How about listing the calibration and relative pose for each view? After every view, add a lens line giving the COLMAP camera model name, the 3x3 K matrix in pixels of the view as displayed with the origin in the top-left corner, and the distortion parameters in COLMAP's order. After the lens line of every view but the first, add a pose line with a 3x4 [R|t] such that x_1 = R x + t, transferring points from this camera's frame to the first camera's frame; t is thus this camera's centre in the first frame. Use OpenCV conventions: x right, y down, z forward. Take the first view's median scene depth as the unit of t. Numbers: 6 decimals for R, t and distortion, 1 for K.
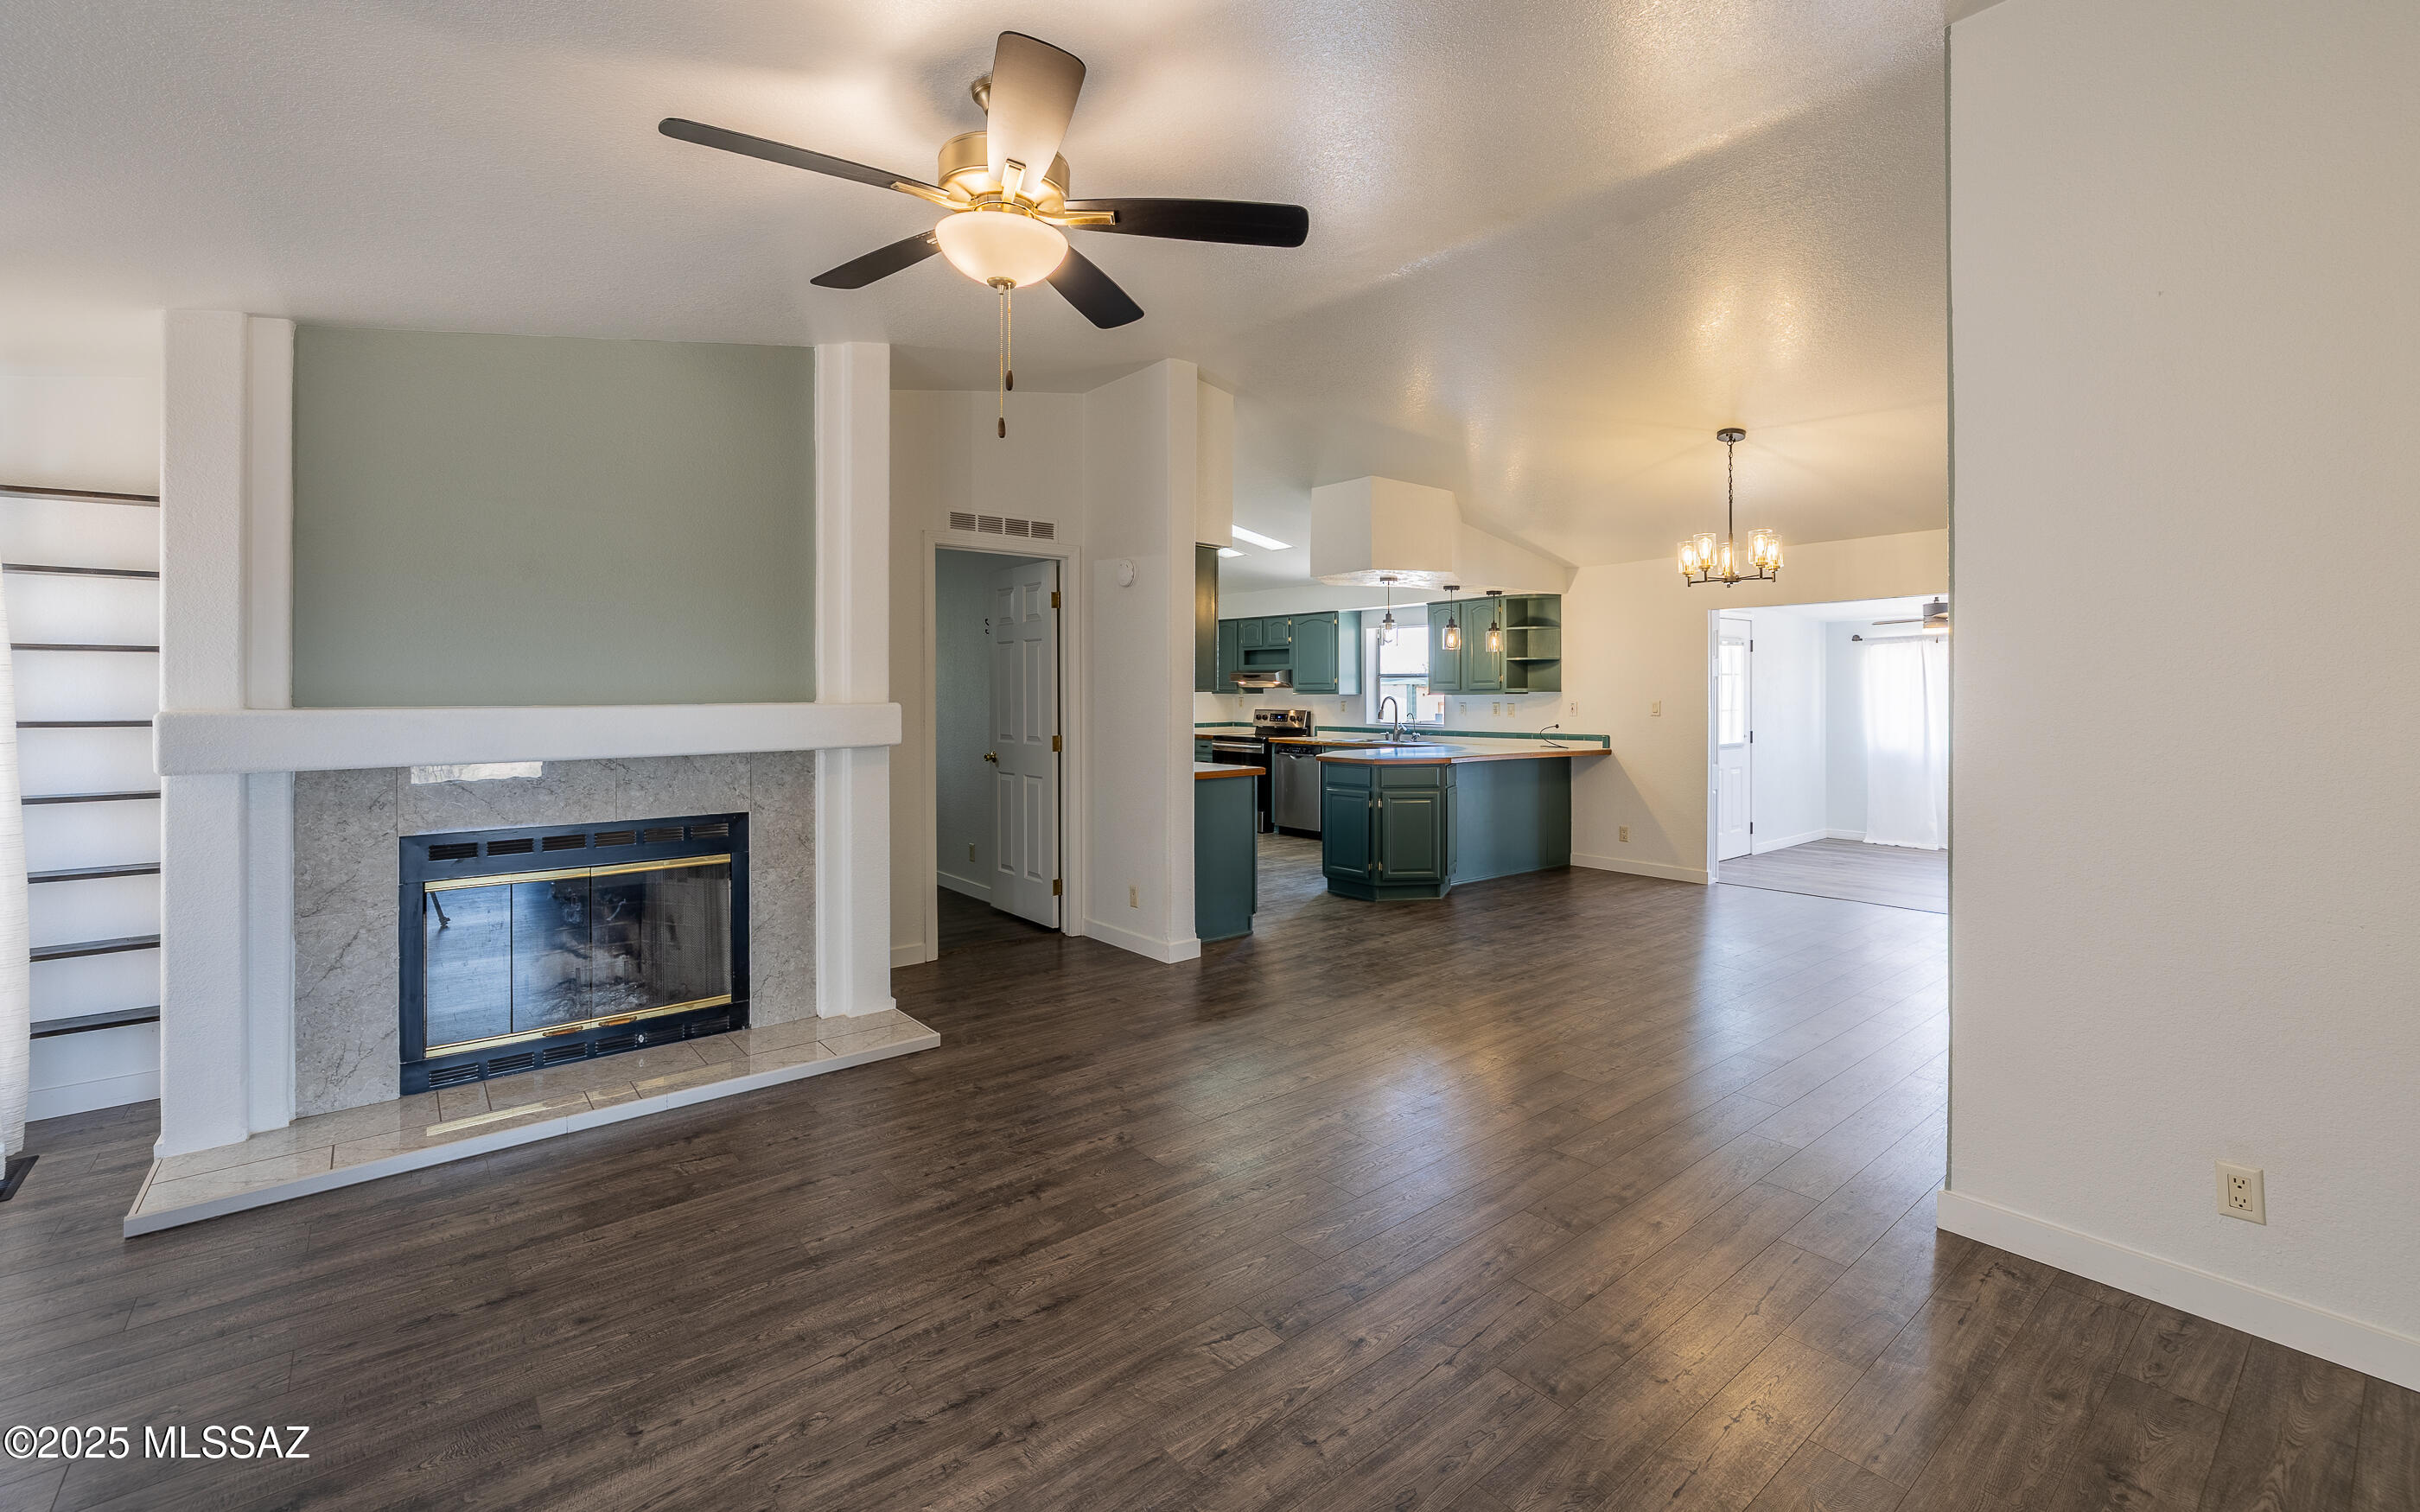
lens RADIAL K [[1014.9, 0, 1213.8], [0, 1014.9, 743.7], [0, 0, 1]] dist [0.000963, 0.000214]
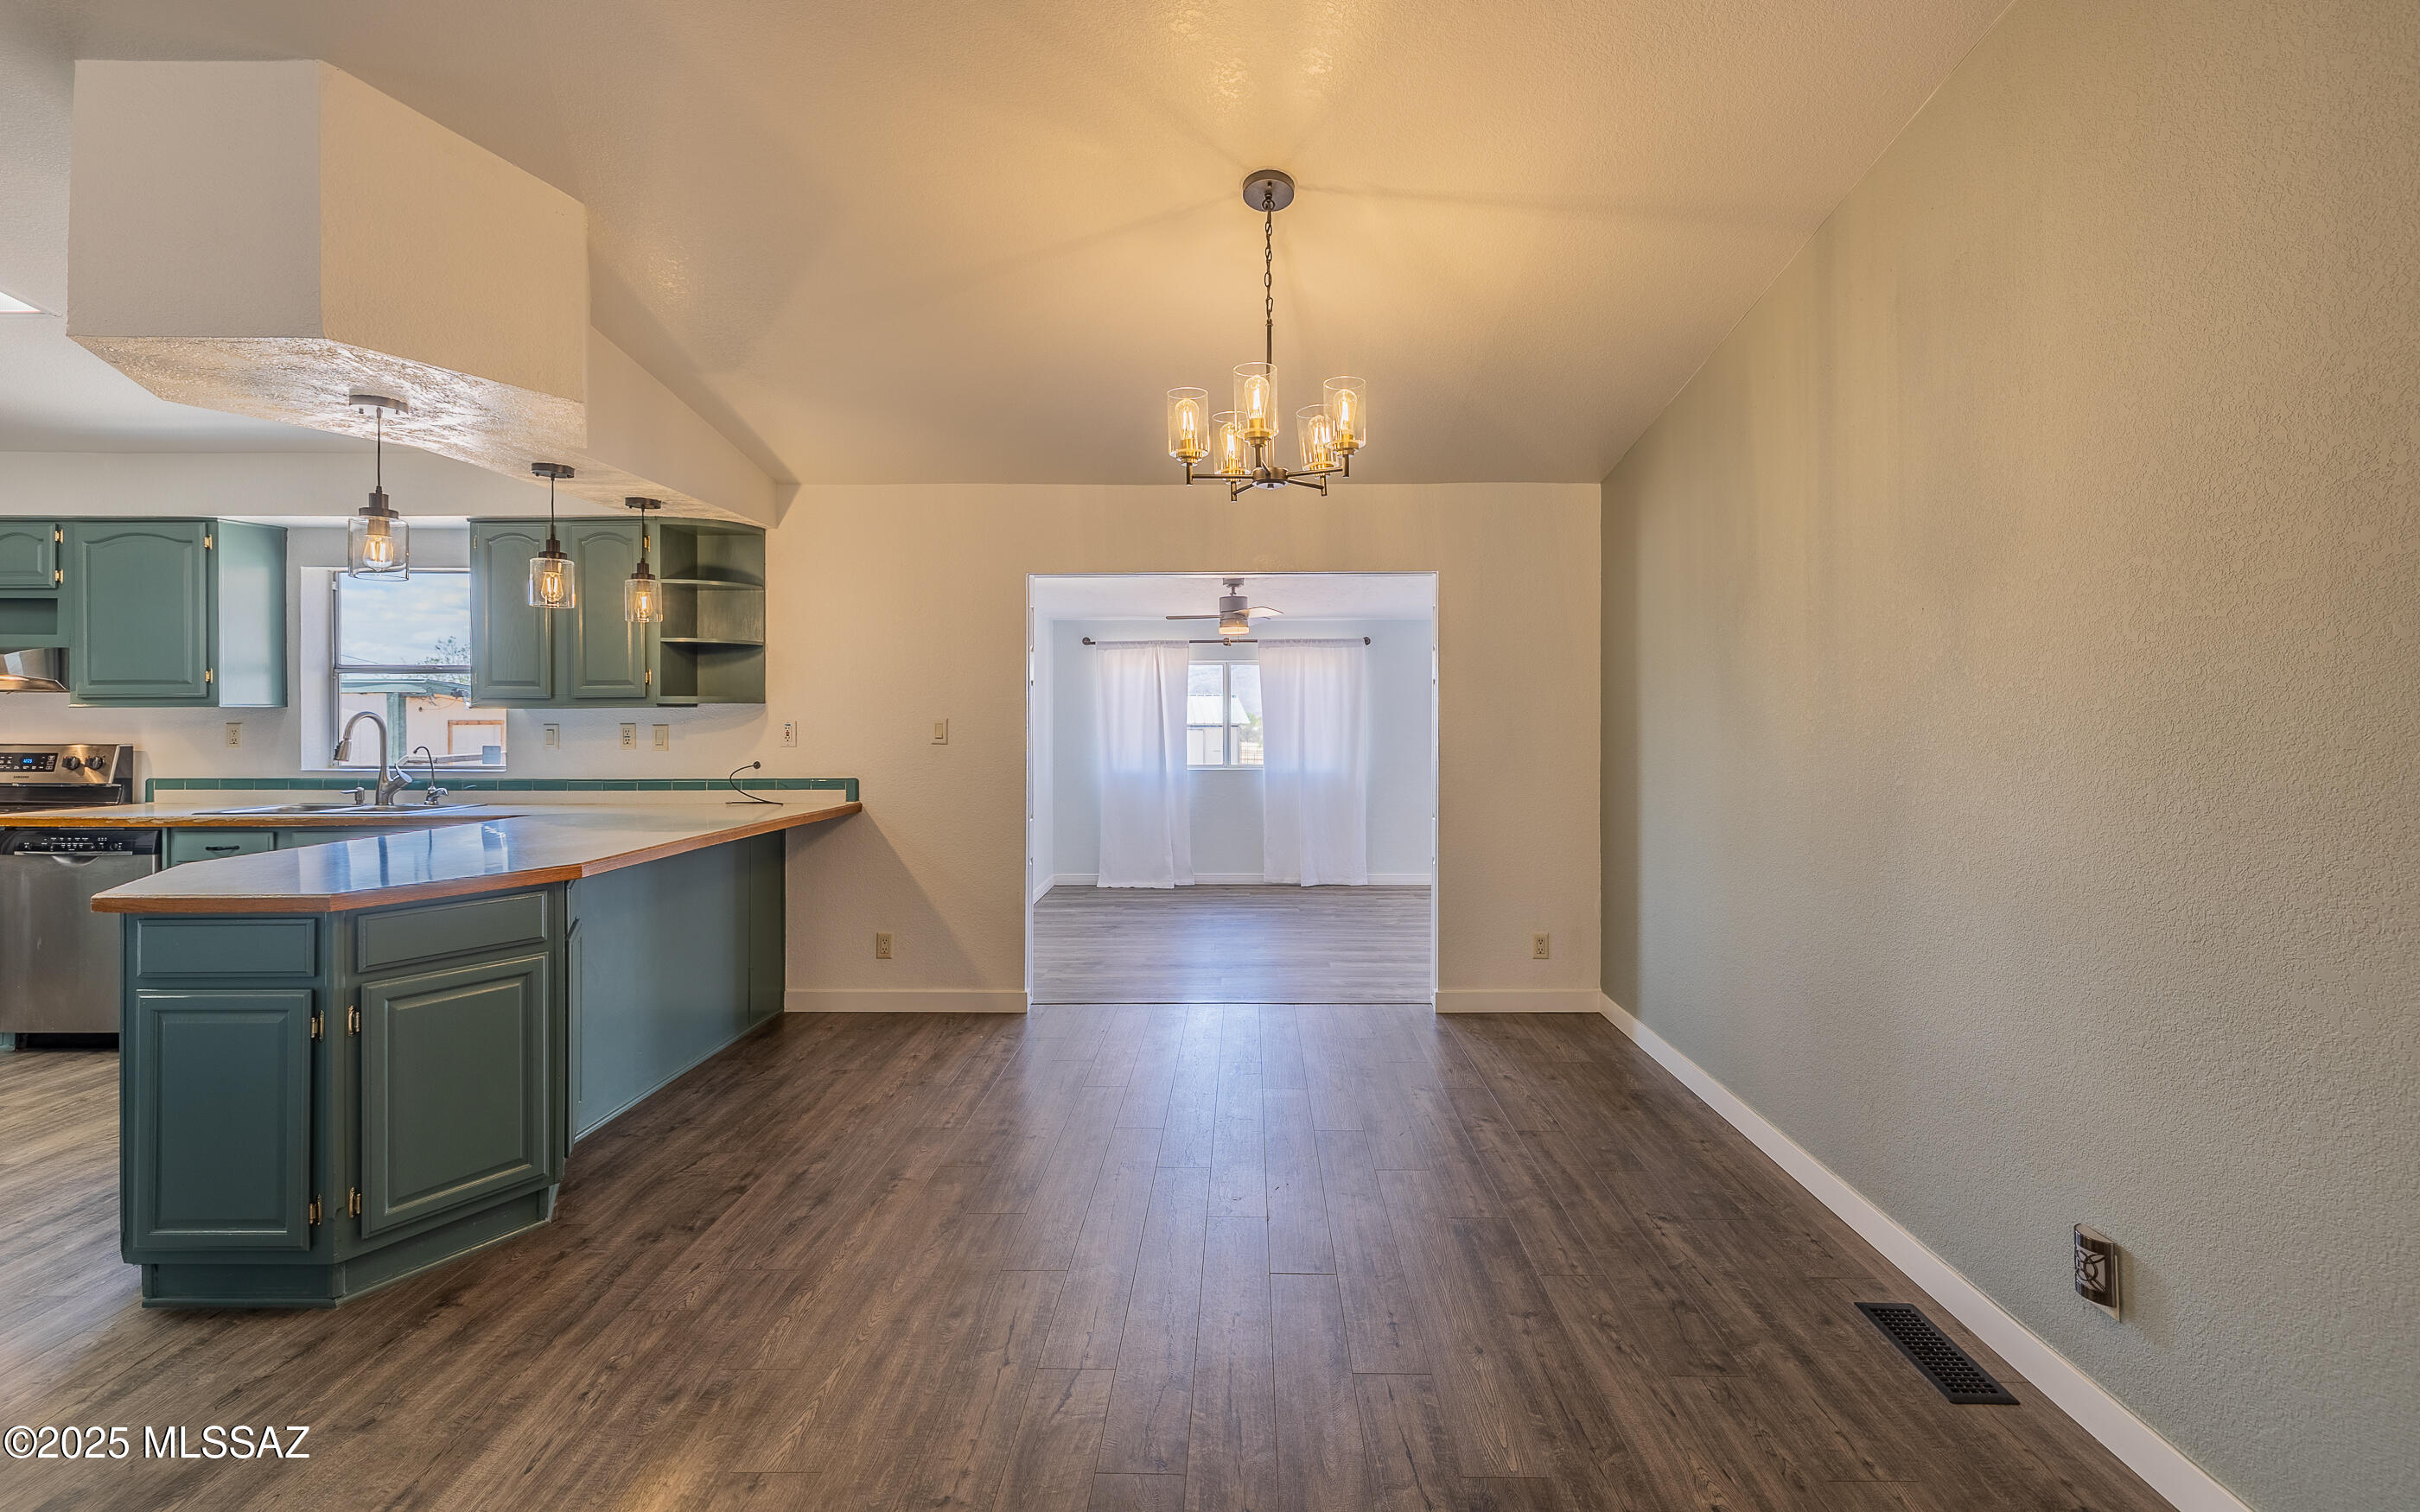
lens RADIAL K [[1046.6, 0, 1245.8], [0, 1046.6, 698.9], [0, 0, 1]] dist [-0.001886, -0.000265]
pose [[0.635303, 0.008483, 0.772217, 0.067474], [0.036431, 0.998497, -0.040940, -0.020734], [-0.771403, 0.054142, 0.634039, 0.440717]]
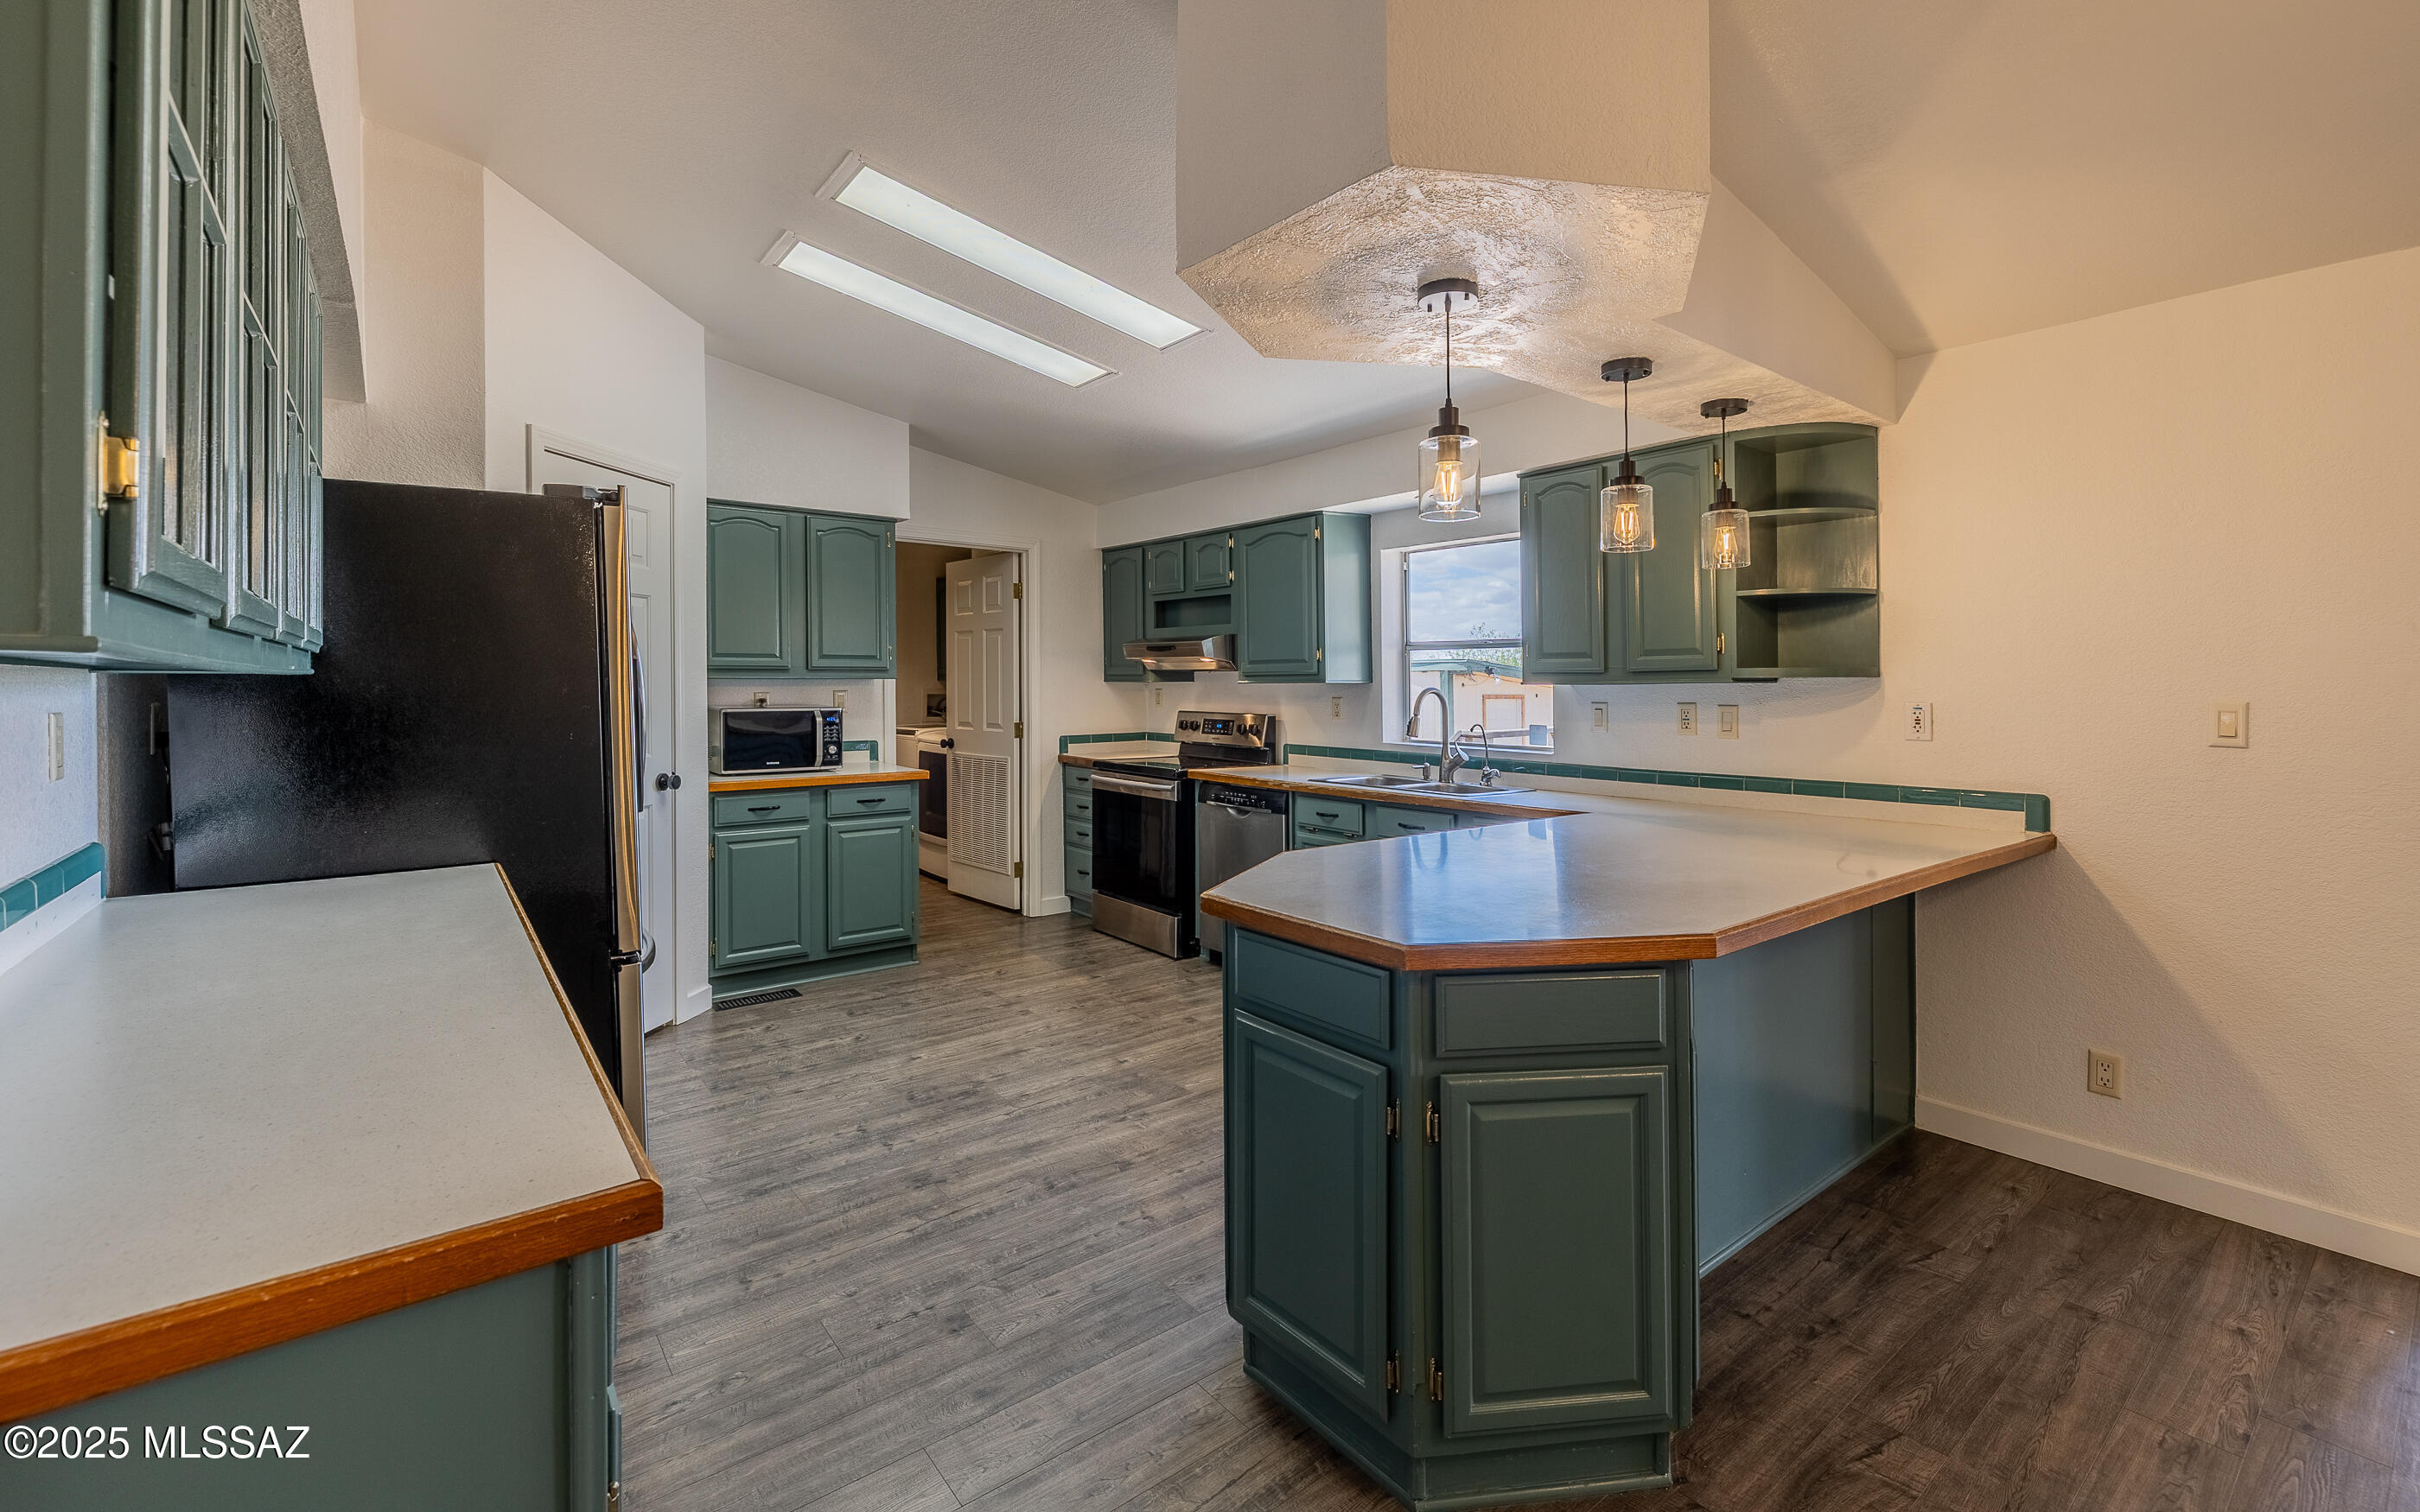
lens RADIAL K [[1017.2, 0, 1220.2], [0, 1017.2, 668.7], [0, 0, 1]] dist [-0.000988, -0.000120]
pose [[0.999882, 0.001132, -0.015326, 0.096812], [-0.002101, 0.997988, -0.063363, -0.029540], [0.015224, 0.063388, 0.997873, 0.618441]]
